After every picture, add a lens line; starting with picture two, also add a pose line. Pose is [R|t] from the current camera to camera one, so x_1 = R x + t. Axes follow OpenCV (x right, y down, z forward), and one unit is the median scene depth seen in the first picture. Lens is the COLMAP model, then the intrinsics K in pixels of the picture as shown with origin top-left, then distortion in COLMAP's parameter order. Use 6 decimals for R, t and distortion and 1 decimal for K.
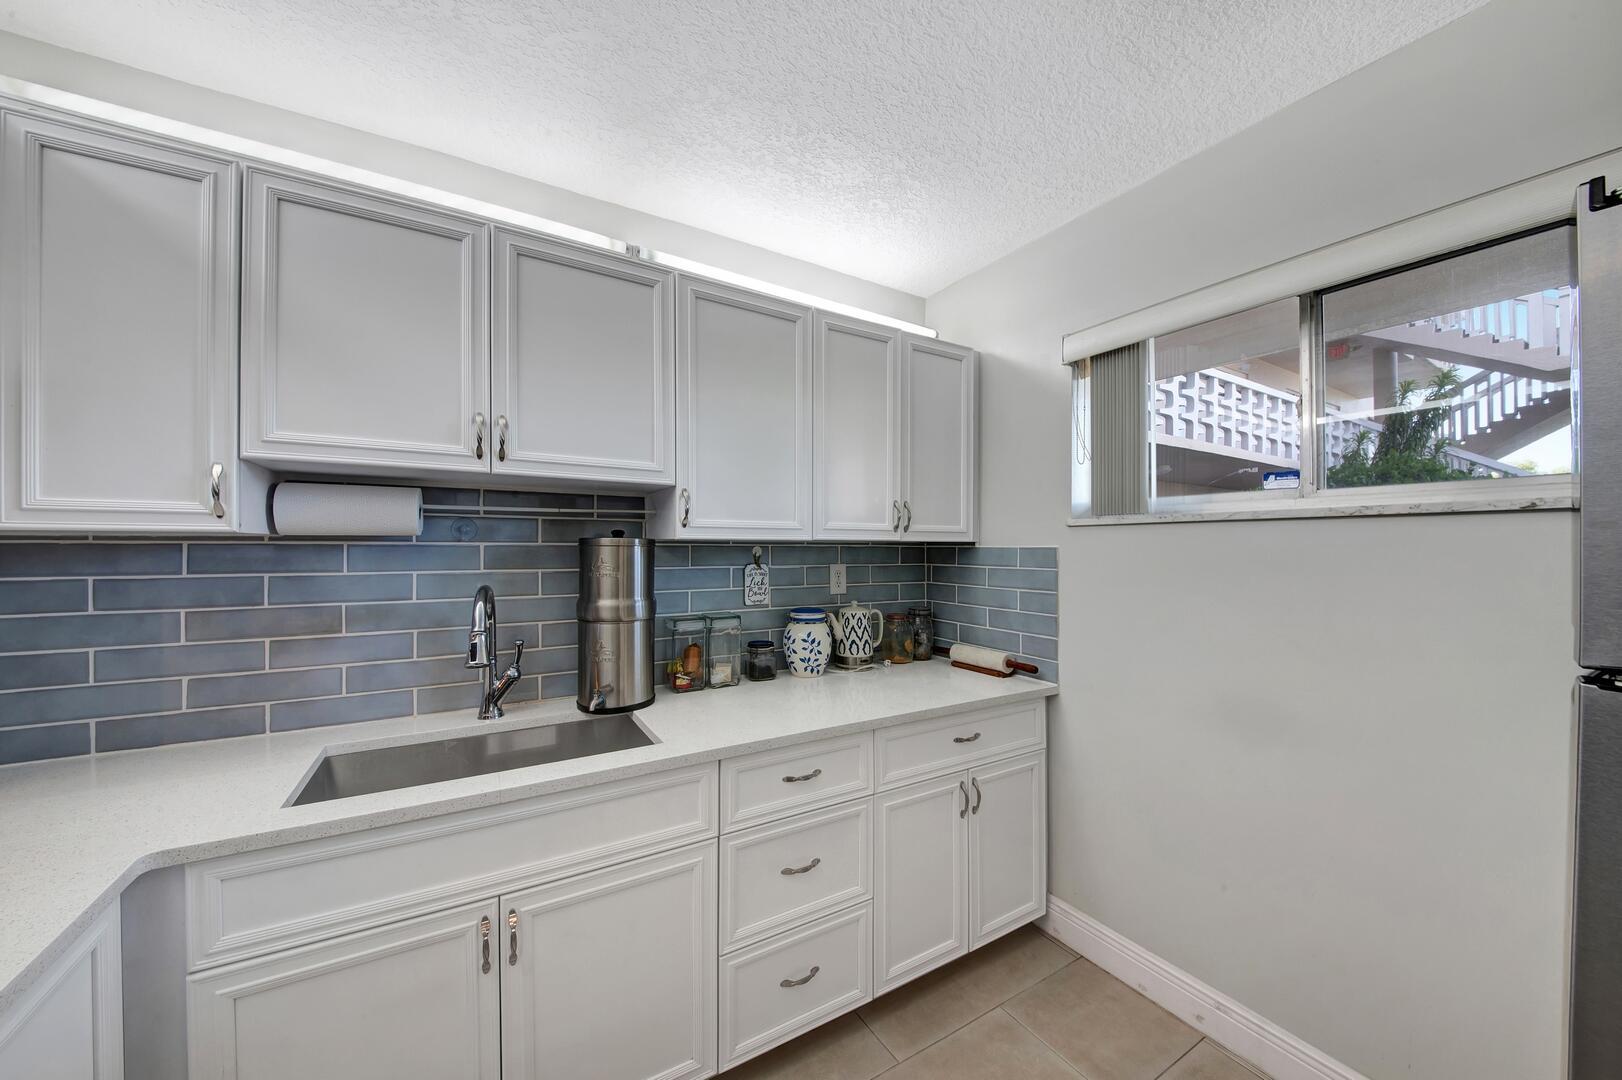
lens RADIAL K [[562.5, 0, 811.6], [0, 562.5, 549.9], [0, 0, 1]] dist [0.018689, -0.021438]
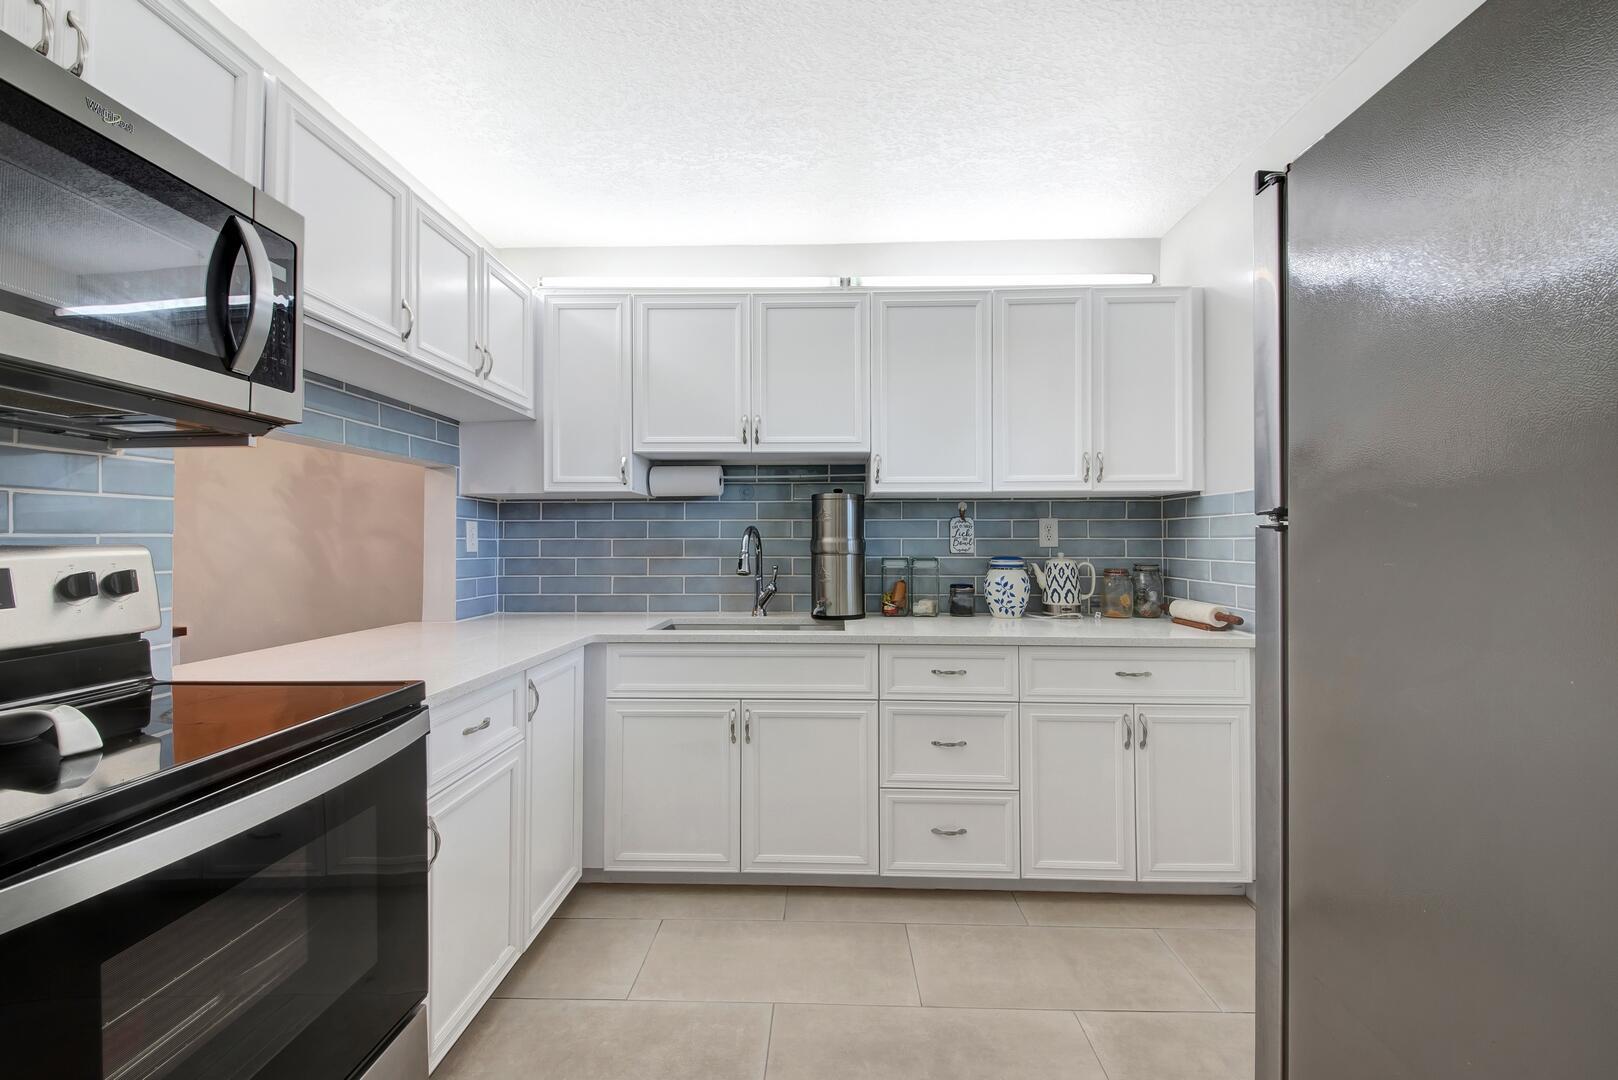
lens RADIAL K [[661.5, 0, 809.0], [0, 661.5, 540.0], [0, 0, 1]] dist [0.000191, -0.000007]
pose [[0.835507, -0.005393, -0.549453, 0.400234], [0.001012, 0.999965, -0.008276, 0.085731], [0.549478, 0.006358, 0.835484, -0.309232]]
